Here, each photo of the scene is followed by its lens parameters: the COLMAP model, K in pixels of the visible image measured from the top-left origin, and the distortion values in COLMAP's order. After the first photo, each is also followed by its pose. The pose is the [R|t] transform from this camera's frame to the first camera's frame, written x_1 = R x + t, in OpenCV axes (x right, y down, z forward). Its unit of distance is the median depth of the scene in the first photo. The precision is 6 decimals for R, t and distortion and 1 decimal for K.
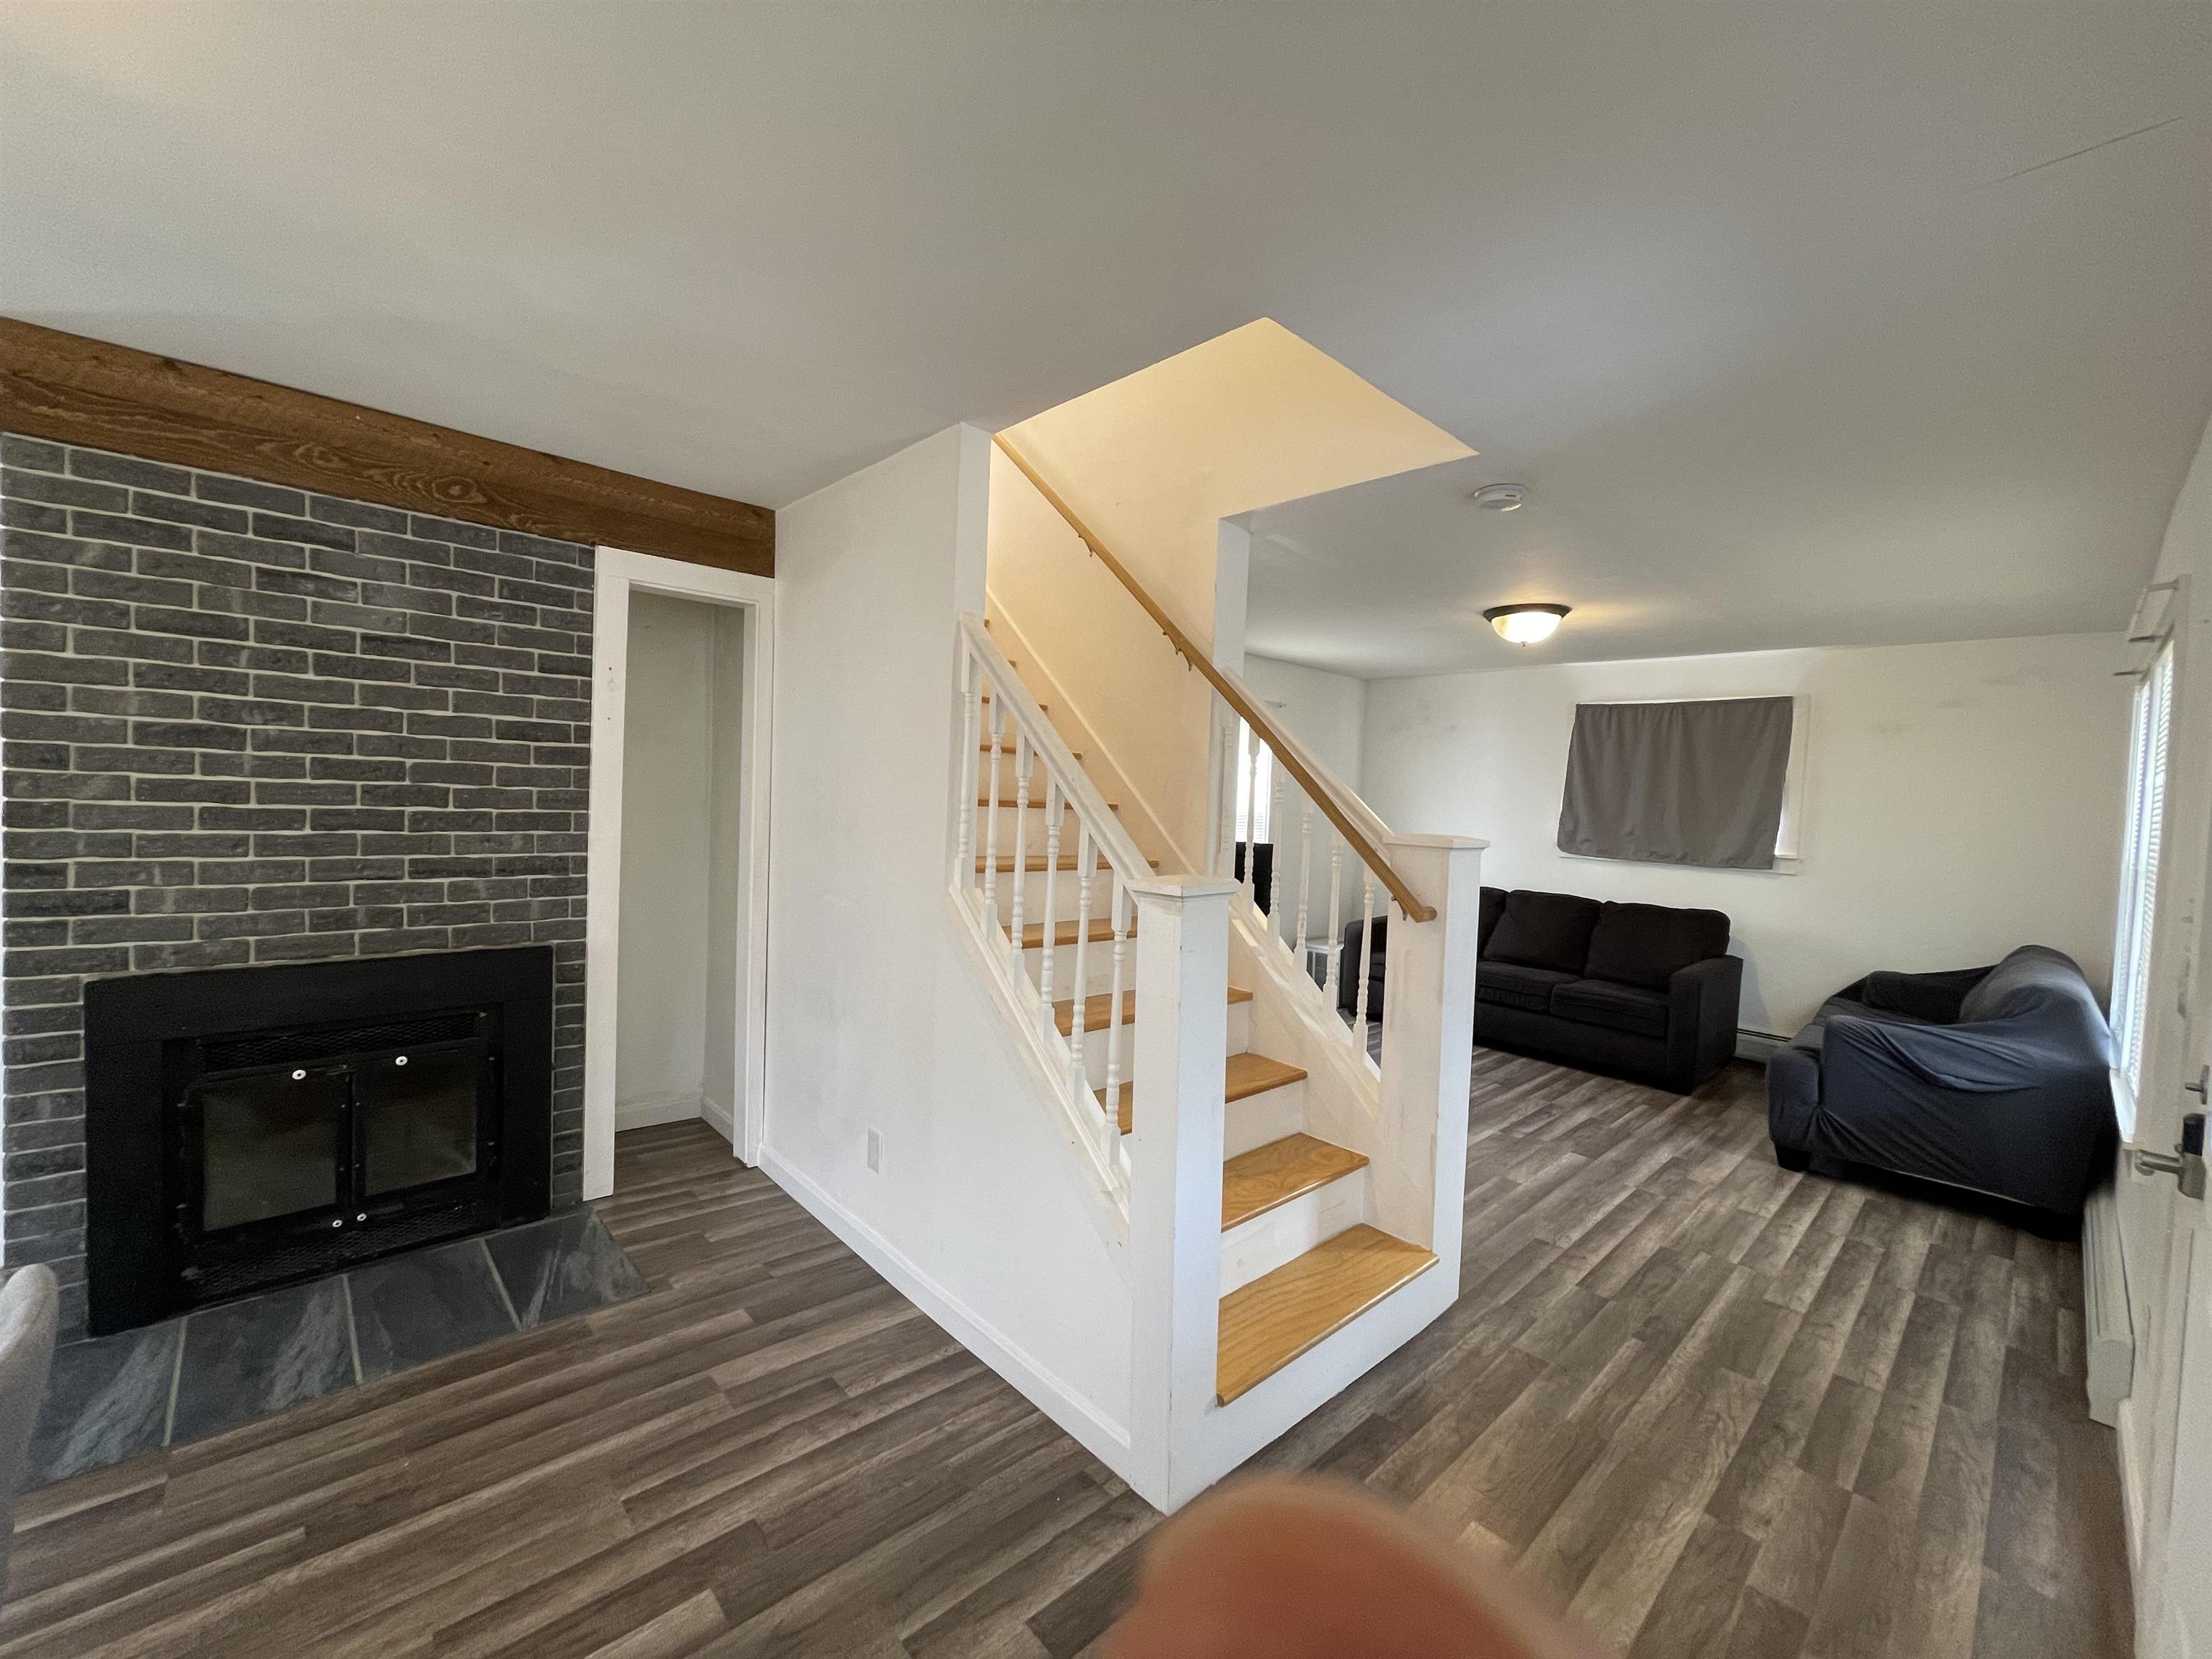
lens RADIAL K [[891.3, 0, 1121.8], [0, 891.3, 829.9], [0, 0, 1]] dist [0.006155, 0.000115]
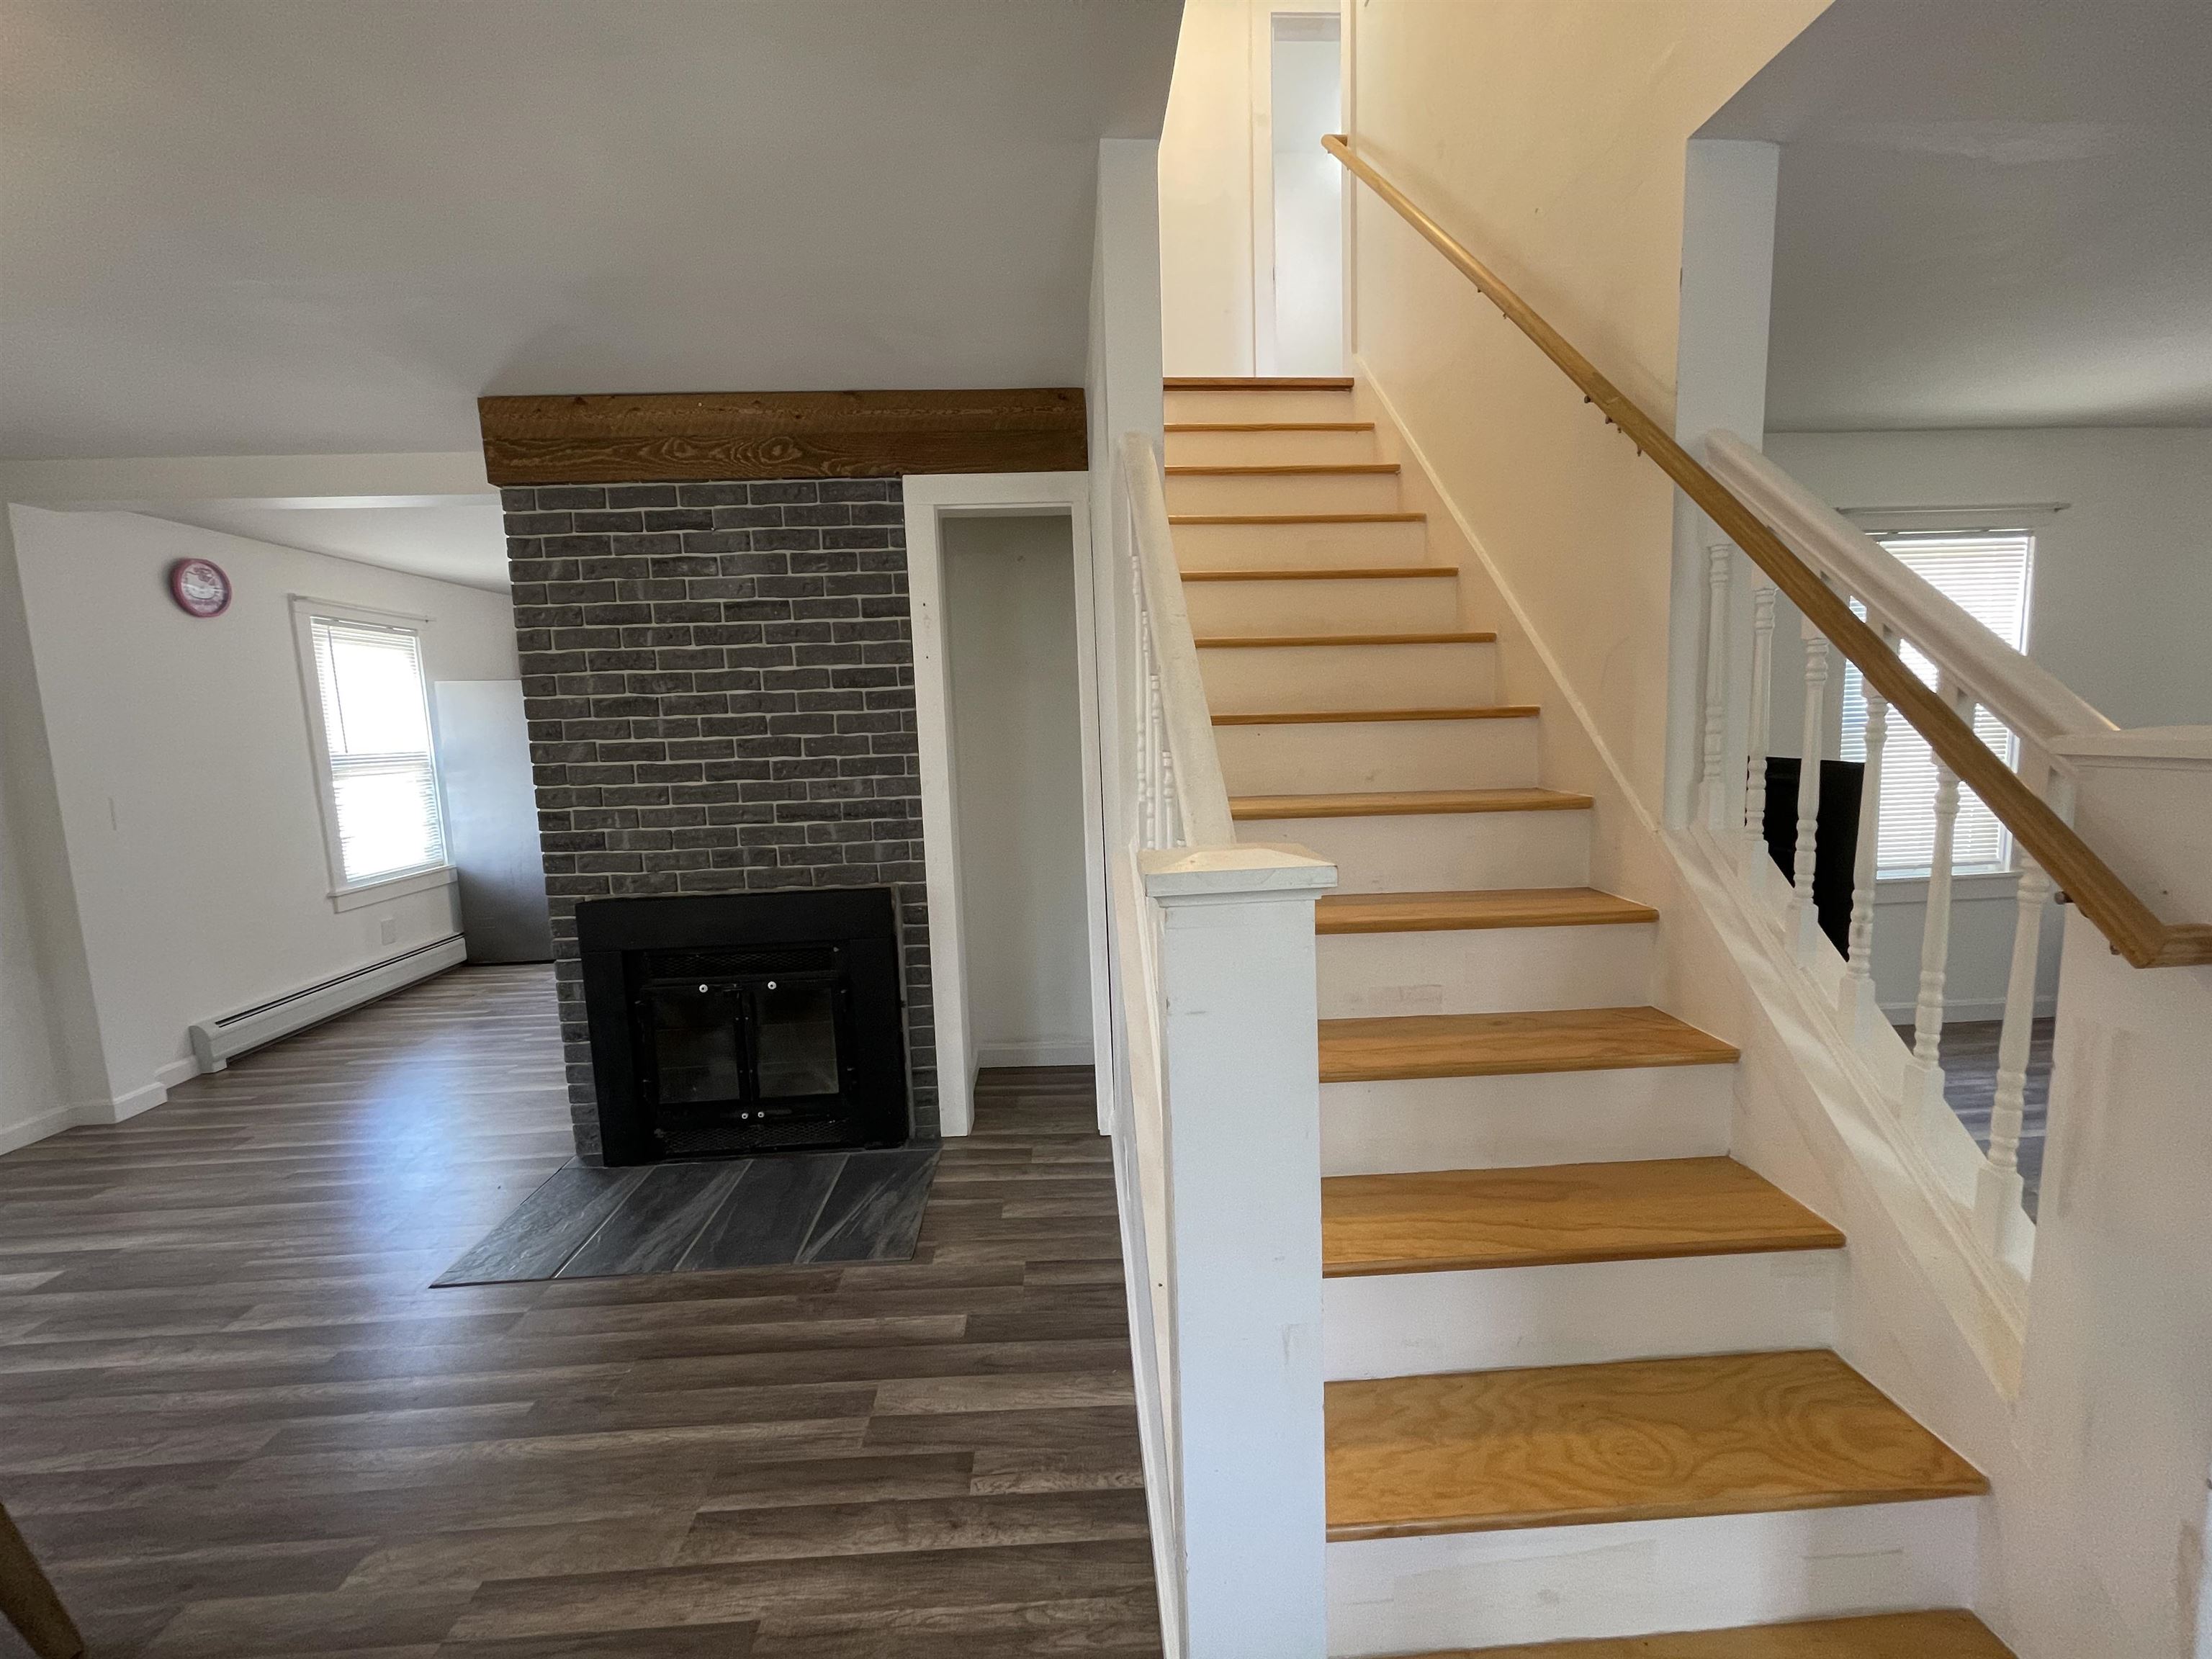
lens RADIAL K [[896.9, 0, 1117.2], [0, 896.9, 828.4], [0, 0, 1]] dist [-0.002019, 0.000318]
pose [[0.760777, 0.012942, -0.648884, 0.246524], [0.038689, 0.997119, 0.065248, 0.006037], [0.647859, -0.074744, 0.758085, 0.444250]]
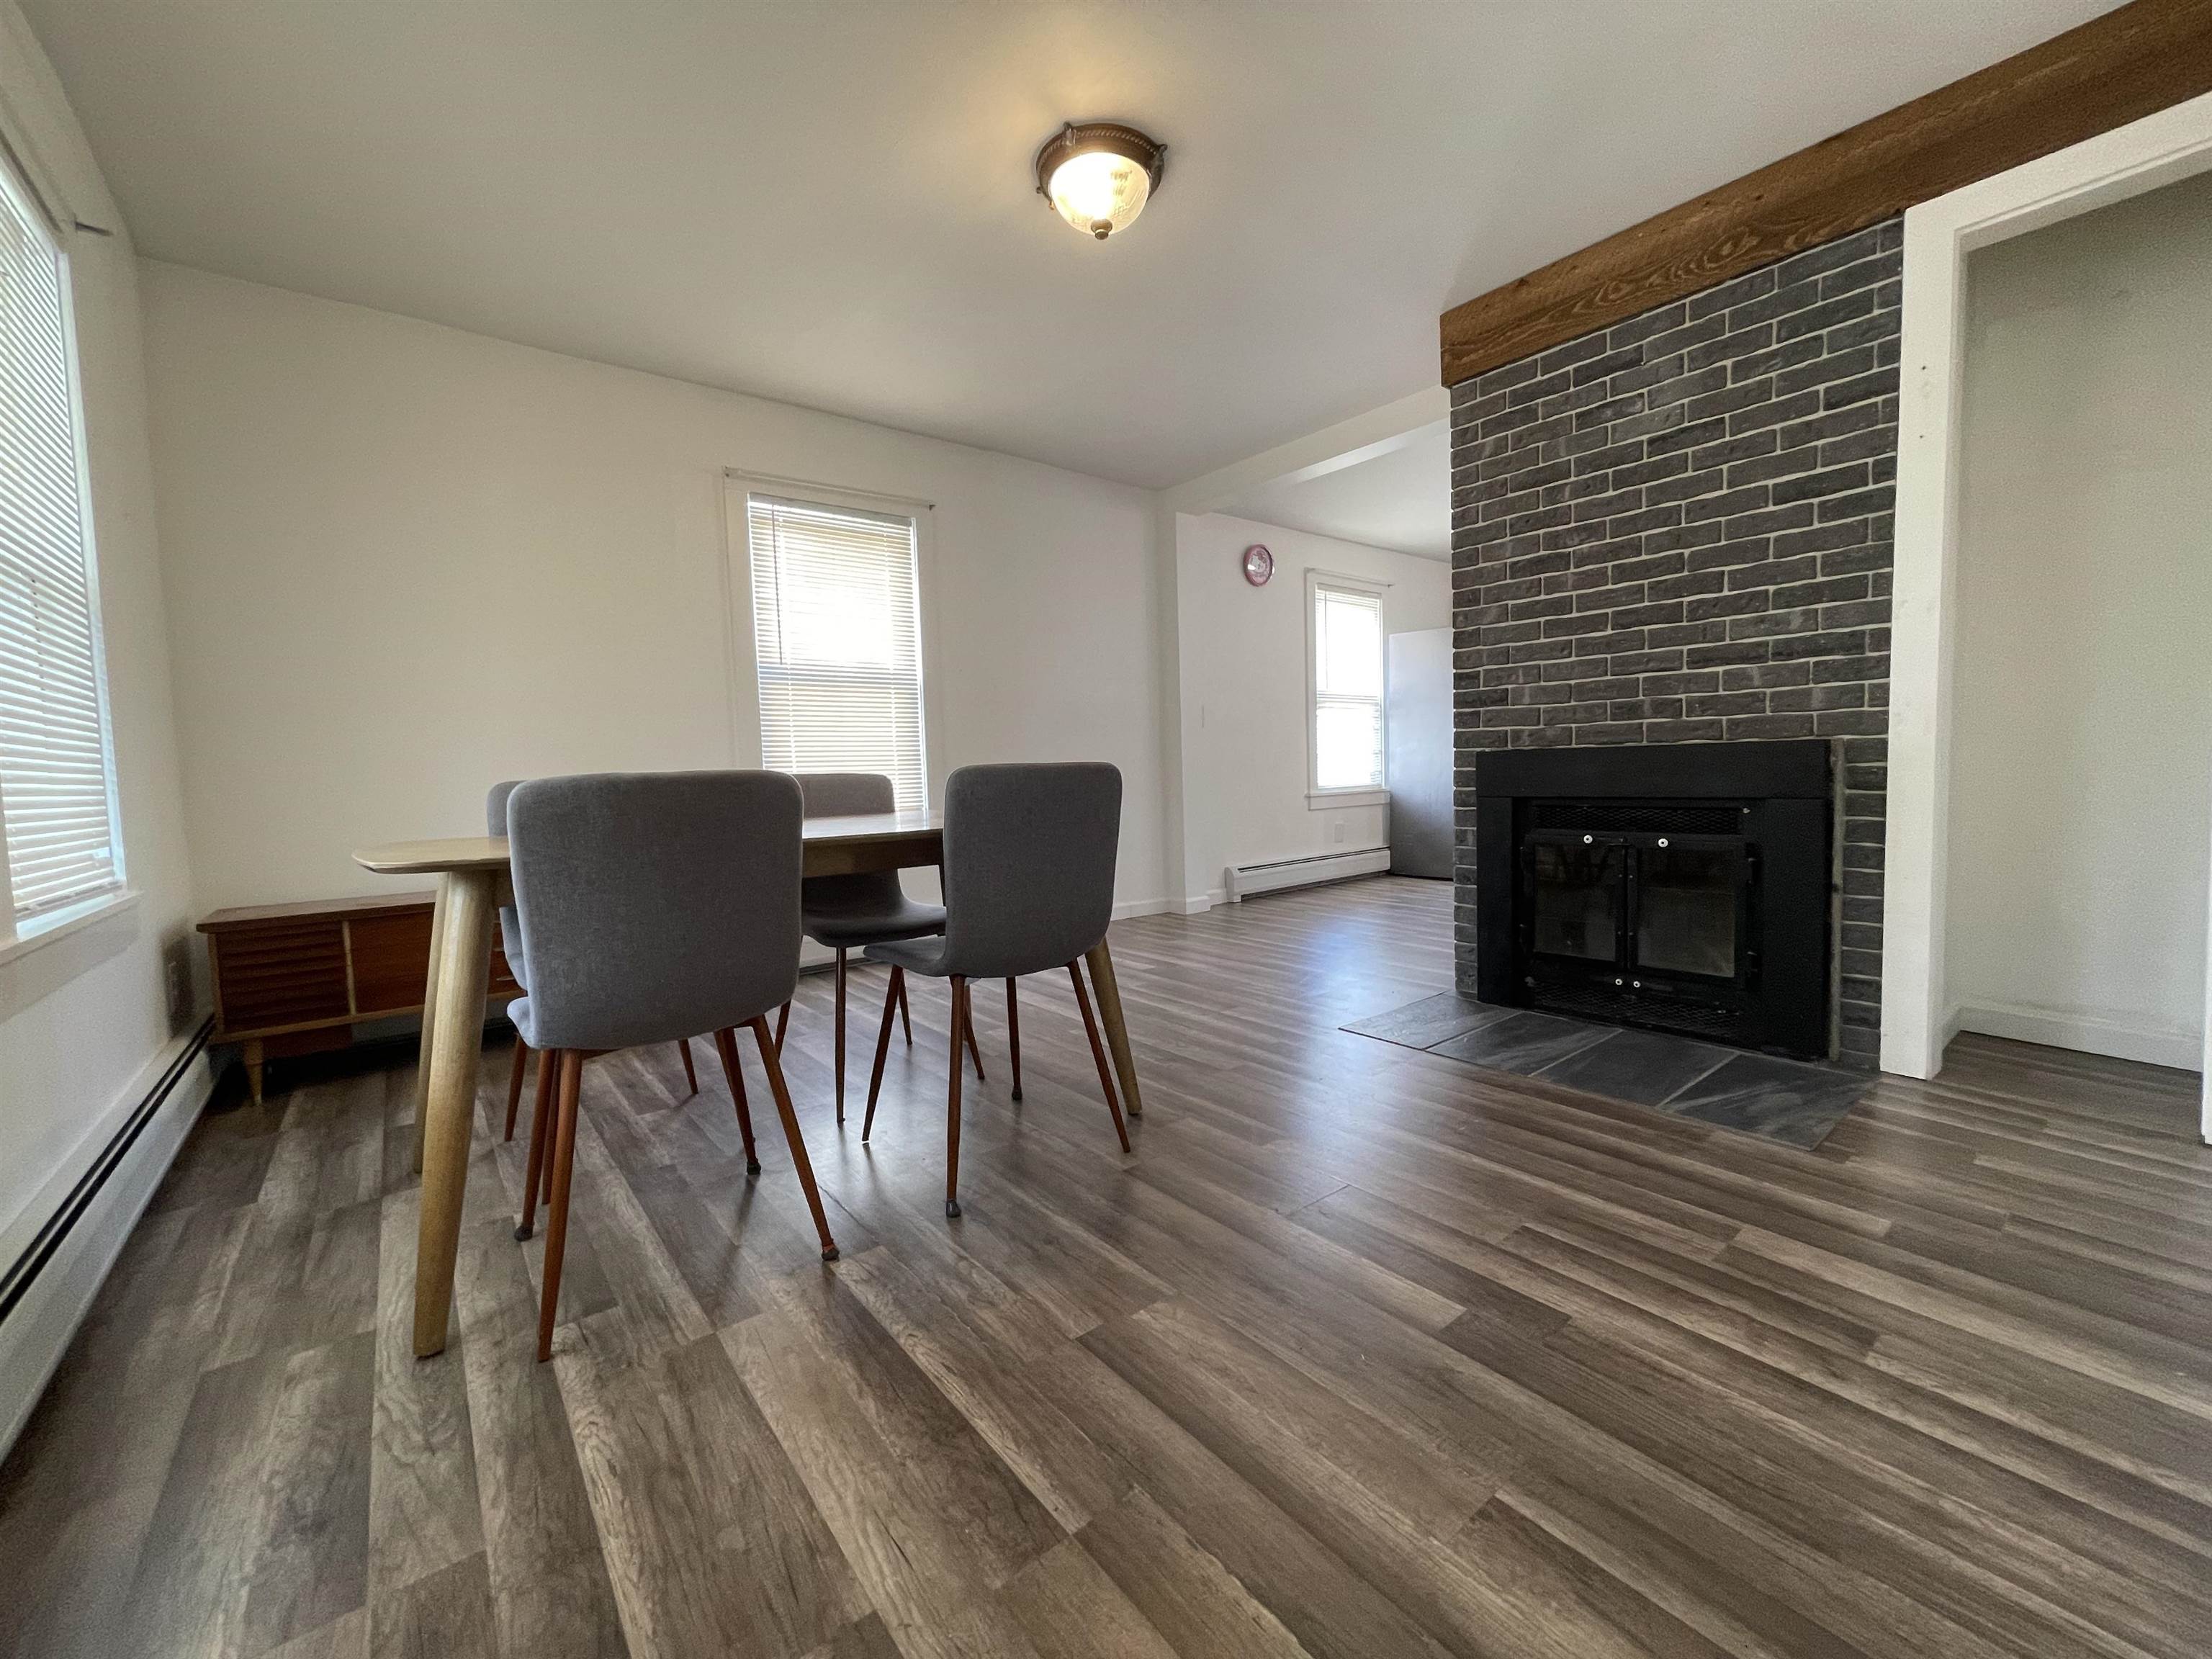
lens RADIAL K [[890.5, 0, 1104.8], [0, 890.5, 835.8], [0, 0, 1]] dist [-0.024436, 0.010948]
pose [[-0.087951, 0.034725, -0.995519, 0.266987], [-0.010471, 0.999305, 0.035782, 0.219709], [0.996070, 0.013571, -0.087526, 0.446983]]
